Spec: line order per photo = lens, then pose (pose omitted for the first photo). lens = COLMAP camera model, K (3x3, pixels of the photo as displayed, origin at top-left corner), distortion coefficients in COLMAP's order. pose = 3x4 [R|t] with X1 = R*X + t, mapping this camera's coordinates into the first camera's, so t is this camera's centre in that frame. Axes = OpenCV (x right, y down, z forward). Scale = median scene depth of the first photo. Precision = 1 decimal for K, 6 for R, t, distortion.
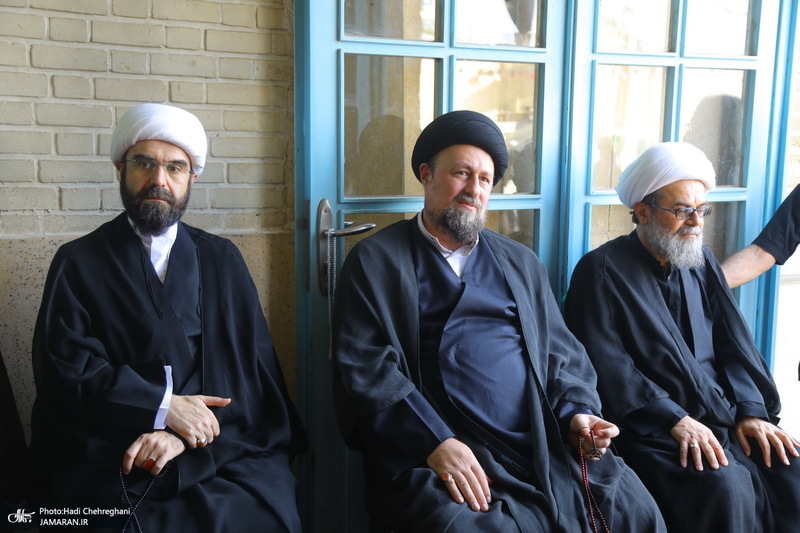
lens RADIAL K [[1059.4, 0, 400.0], [0, 1059.4, 266.5], [0, 0, 1]] dist [0.211203, -0.015356]
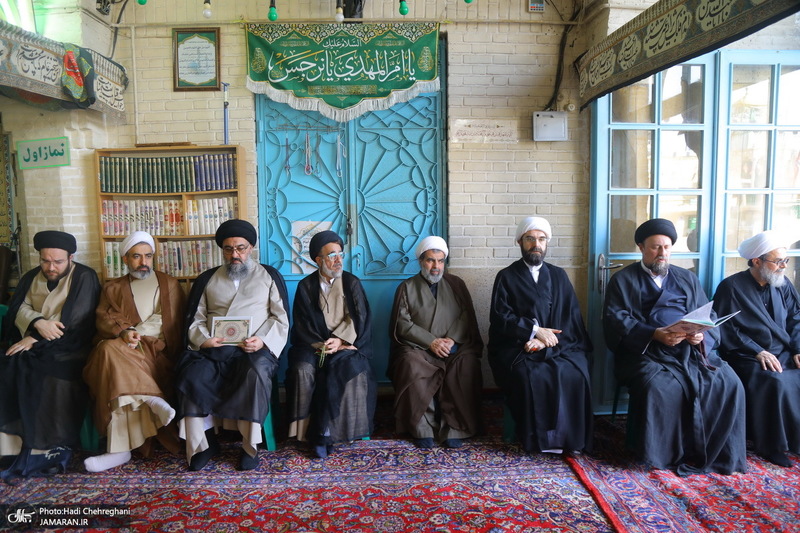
lens RADIAL K [[534.7, 0, 400.0], [0, 534.7, 266.5], [0, 0, 1]] dist [-0.124416, 0.063035]
pose [[0.909492, 0.017130, -0.415368, 0.010351], [-0.031891, 0.999081, -0.028624, 0.015238], [0.414497, 0.039280, 0.909203, -0.281386]]
